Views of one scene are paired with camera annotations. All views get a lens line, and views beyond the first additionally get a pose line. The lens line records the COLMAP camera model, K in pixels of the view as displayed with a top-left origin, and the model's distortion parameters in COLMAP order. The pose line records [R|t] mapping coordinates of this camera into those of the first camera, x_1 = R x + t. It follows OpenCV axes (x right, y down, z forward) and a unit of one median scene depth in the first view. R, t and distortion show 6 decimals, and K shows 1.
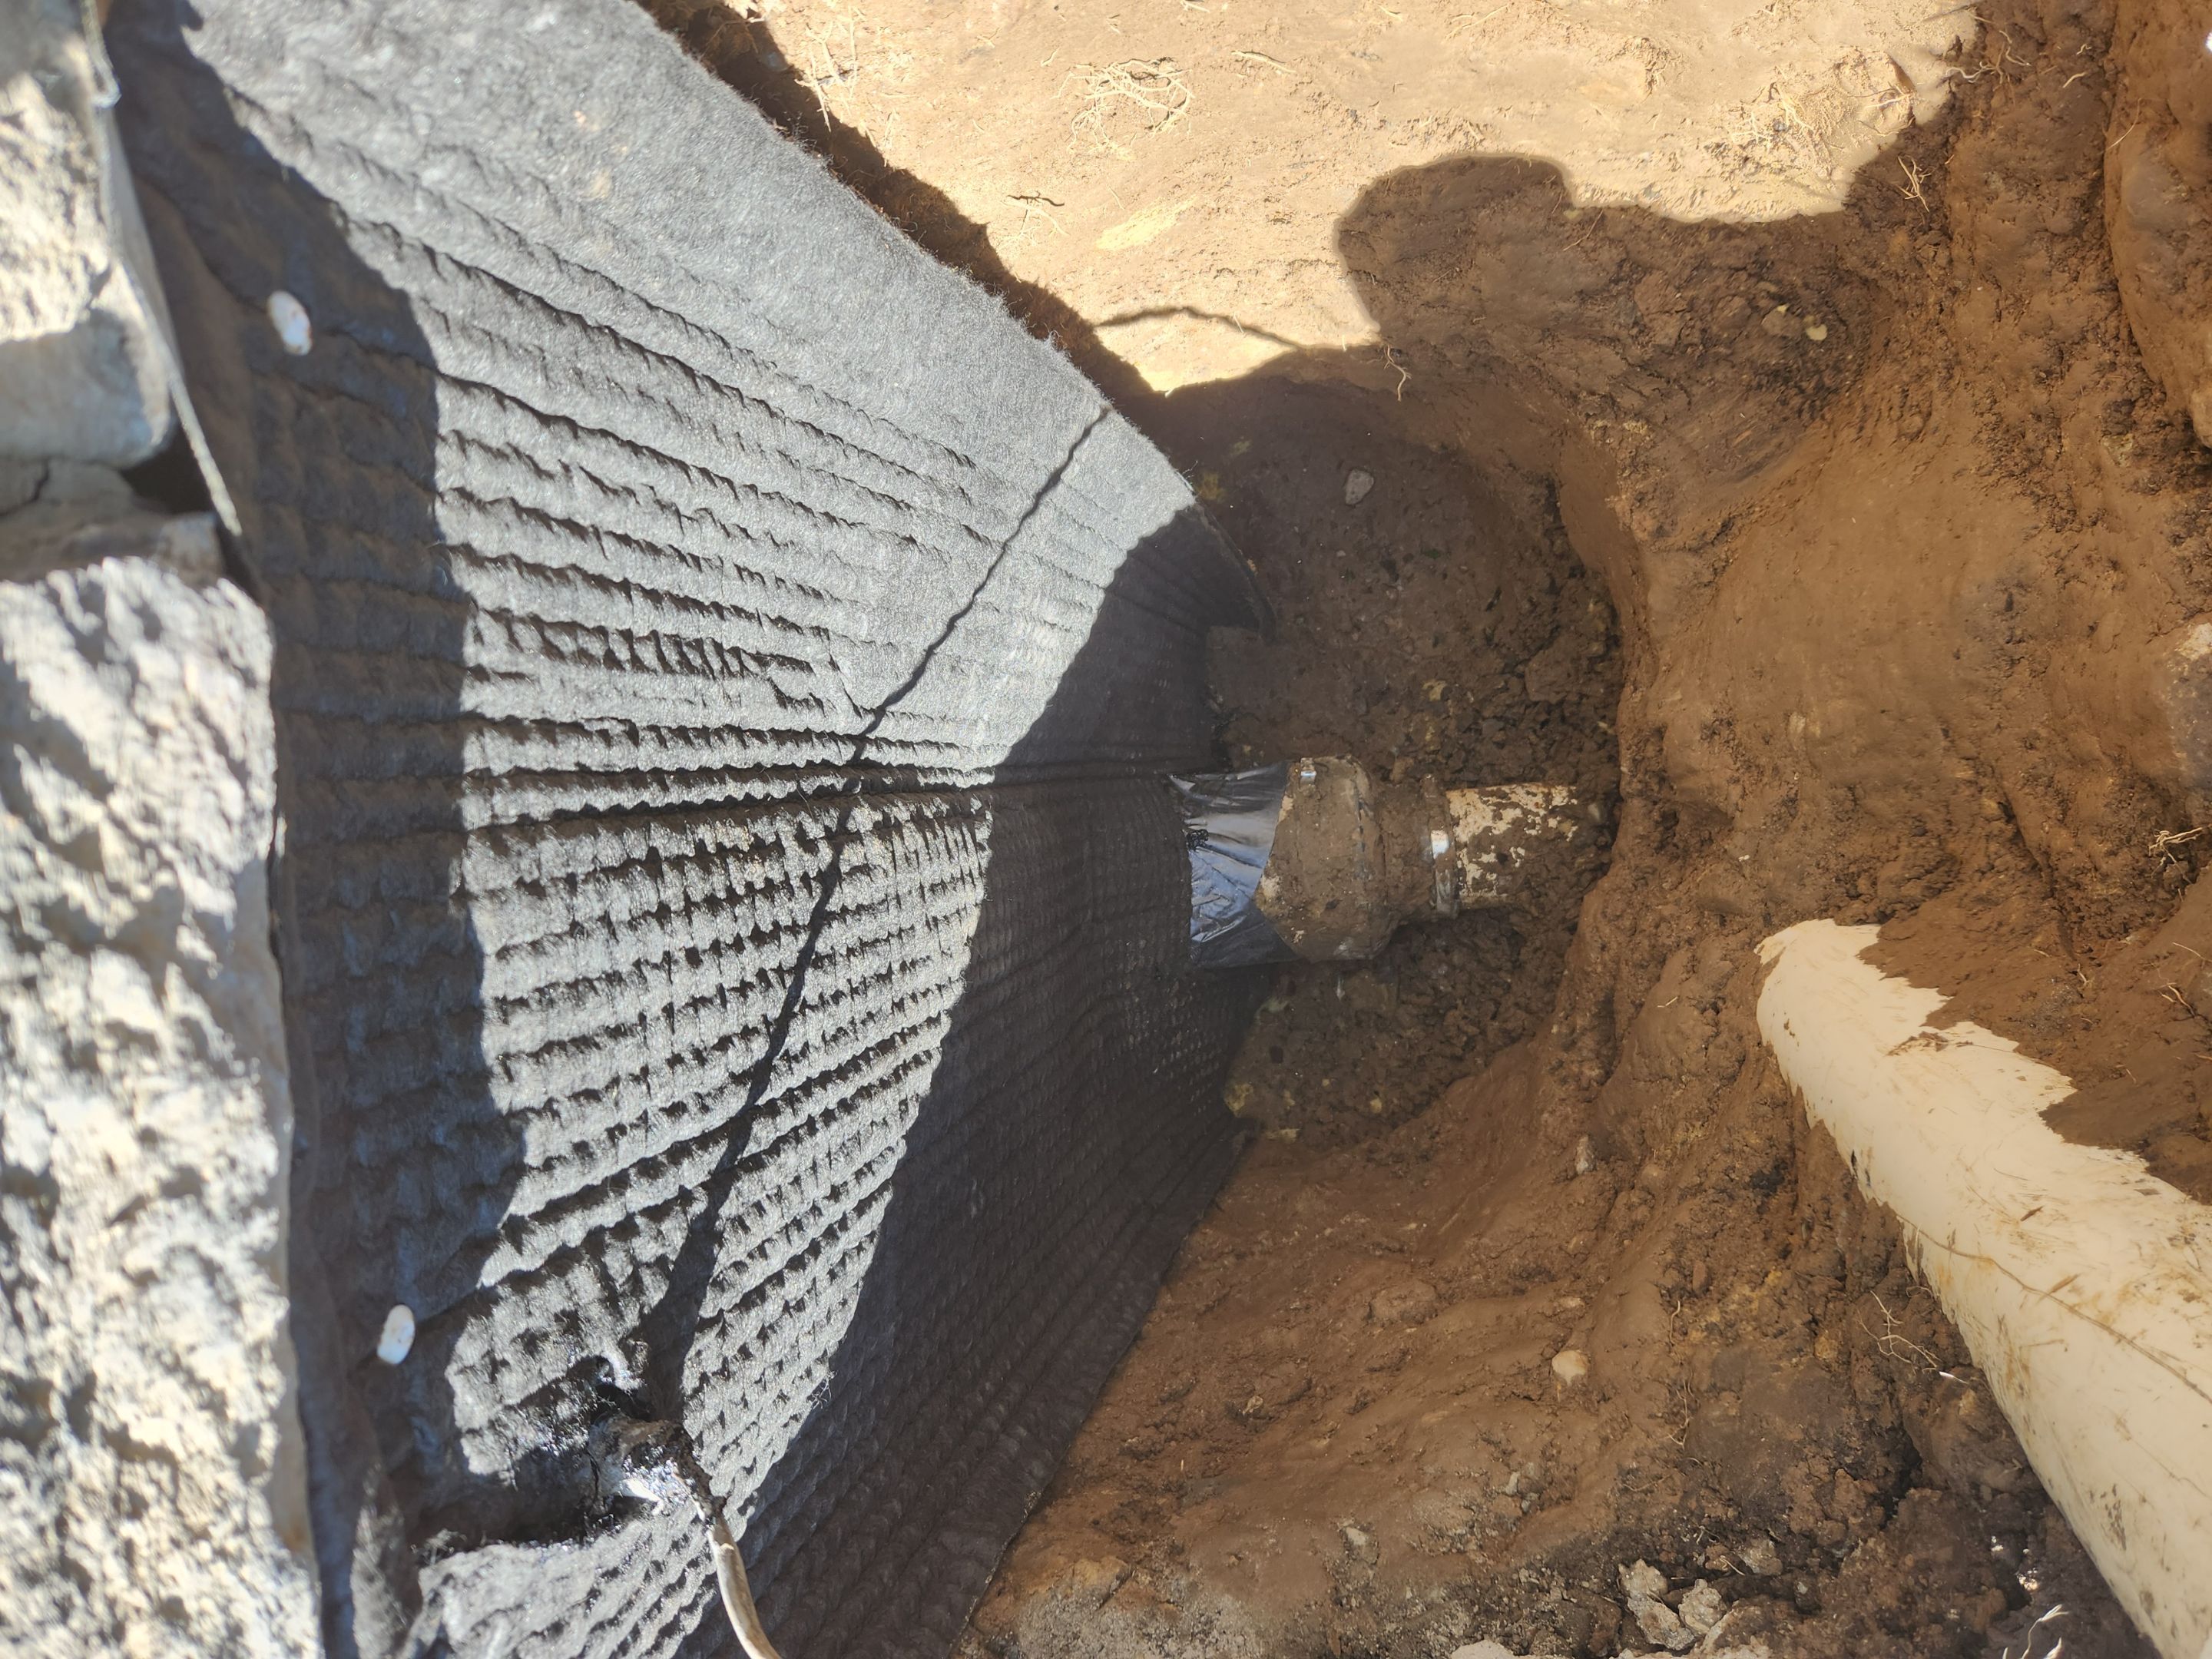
lens RADIAL K [[1502.2, 0, 1106.0], [0, 1502.2, 829.5], [0, 0, 1]] dist [0.067390, -0.062342]
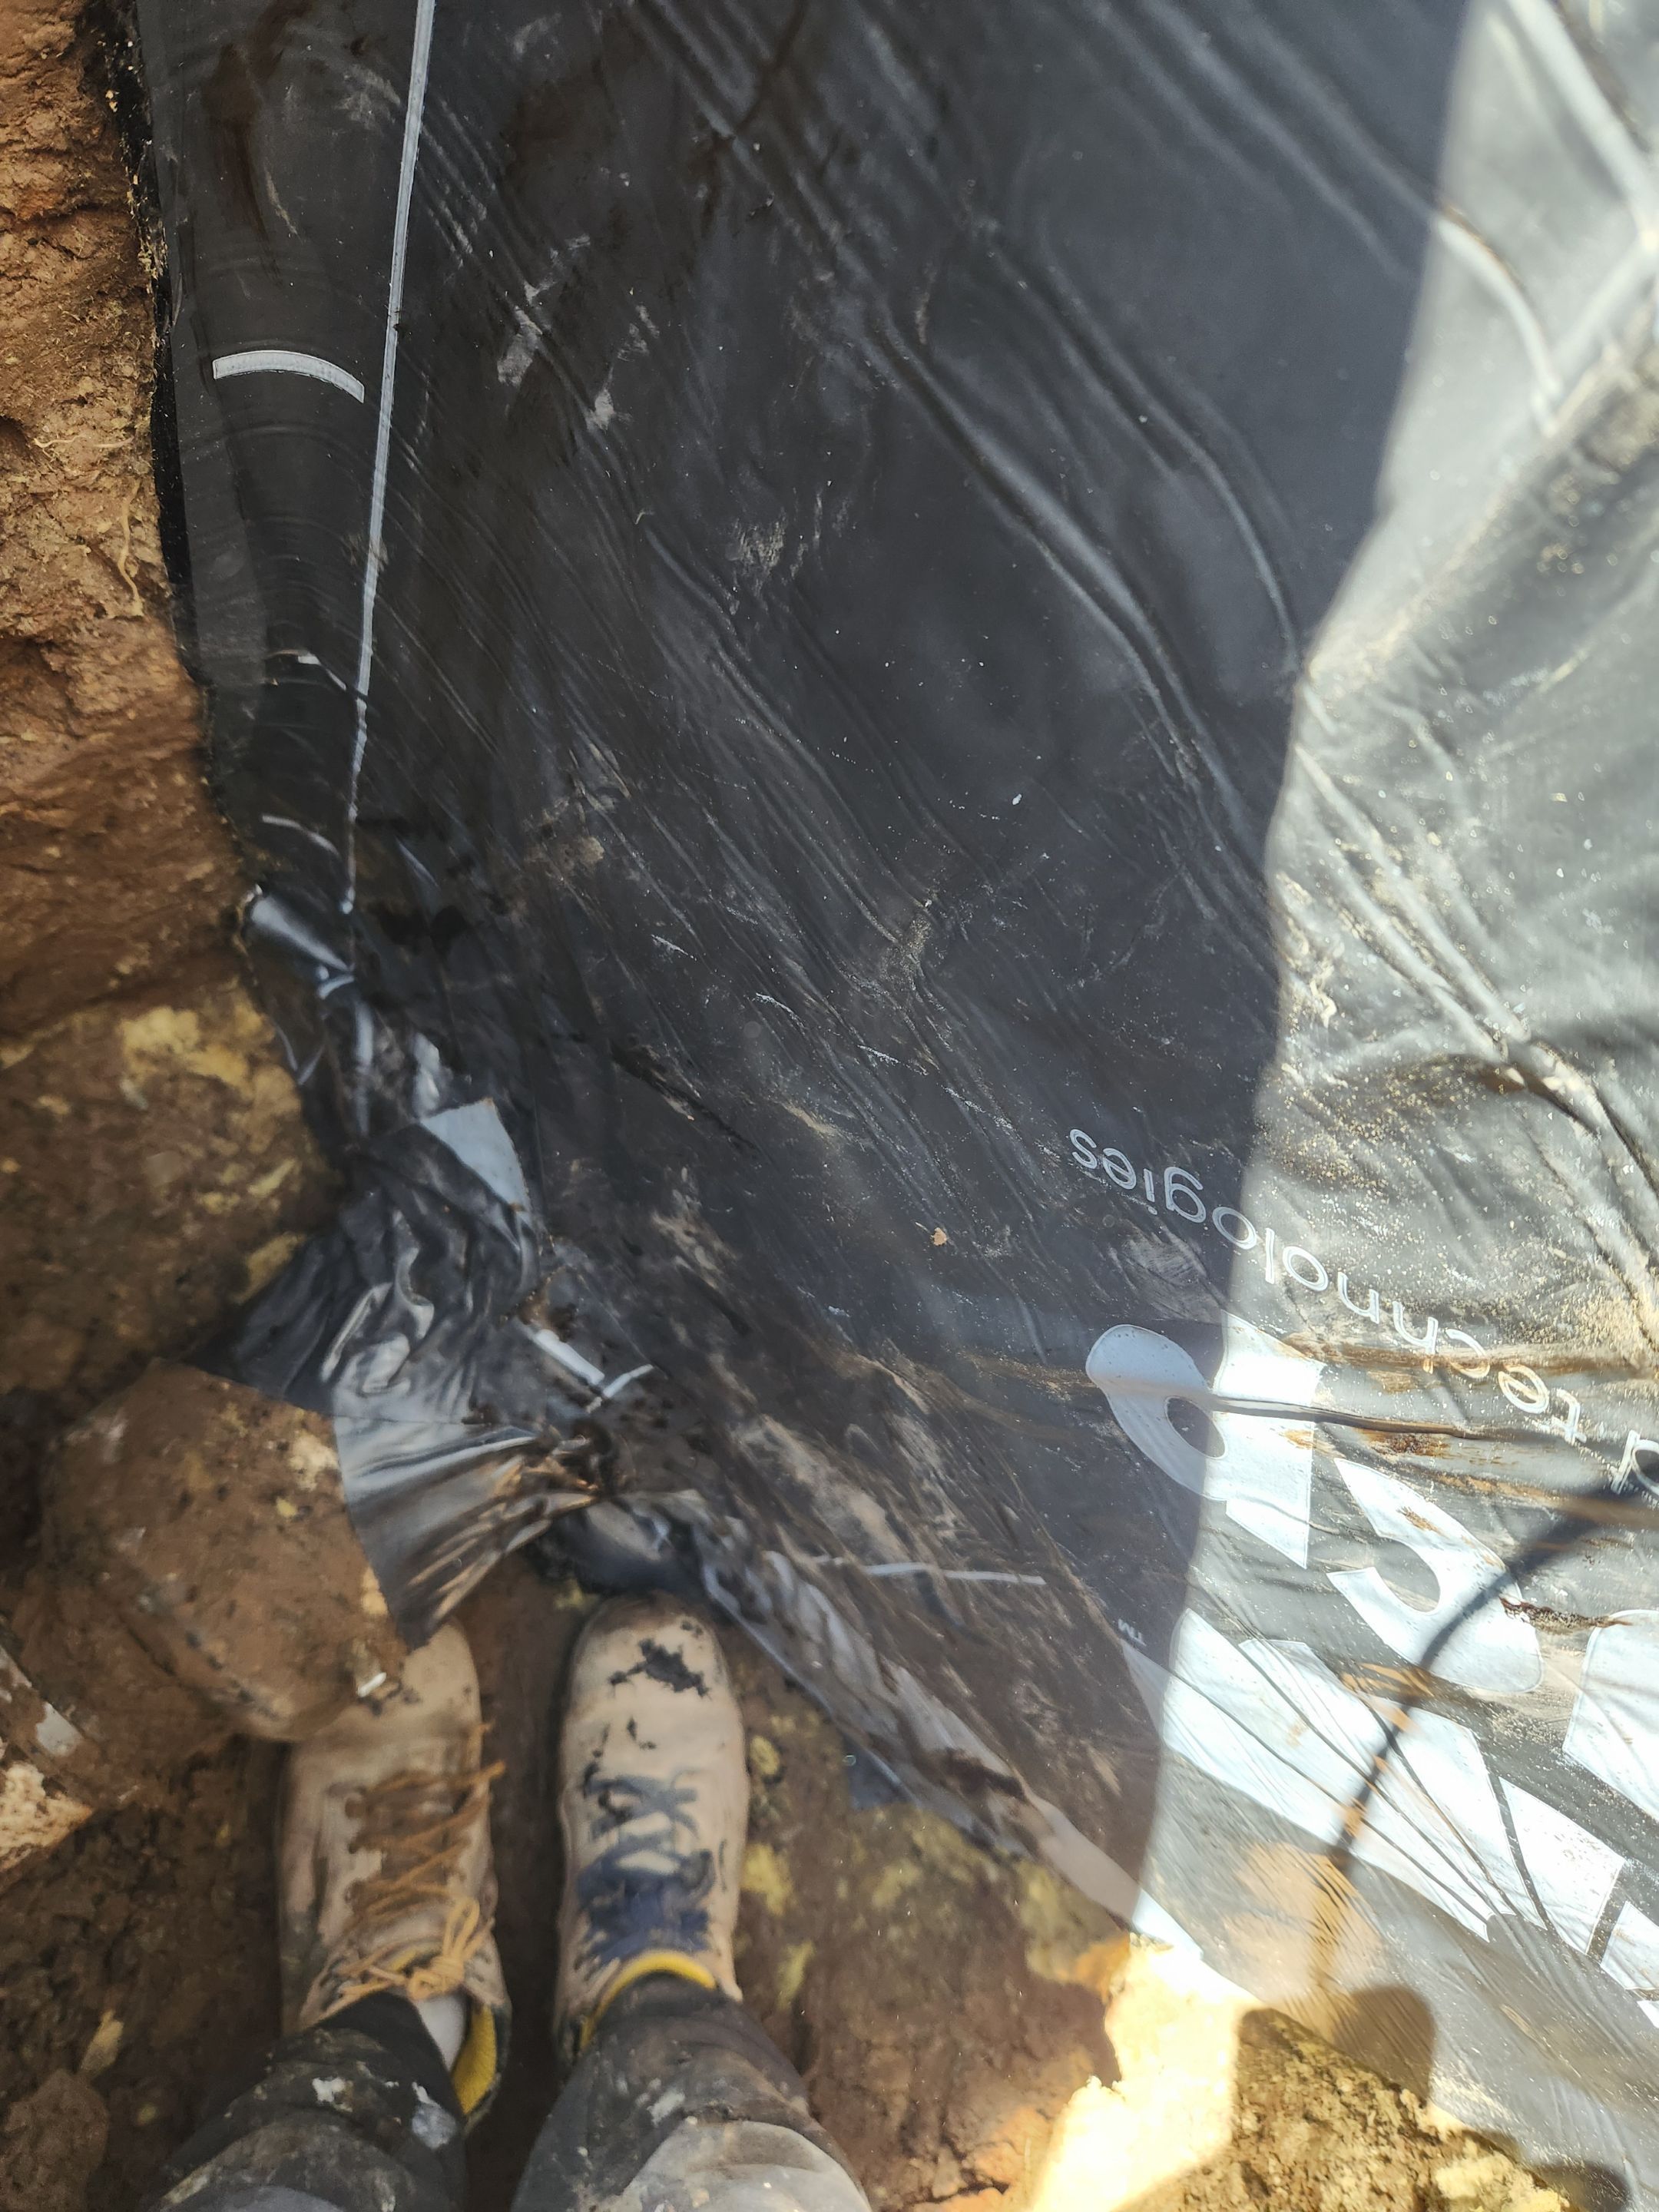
lens RADIAL K [[1526.0, 0, 829.5], [0, 1526.0, 1106.0], [0, 0, 1]] dist [0.051769, -0.046472]
pose [[-0.812382, 0.546556, -0.203254, 0.007207], [-0.536592, -0.837116, -0.106334, 0.098685], [-0.228264, 0.022681, 0.973335, 0.447097]]
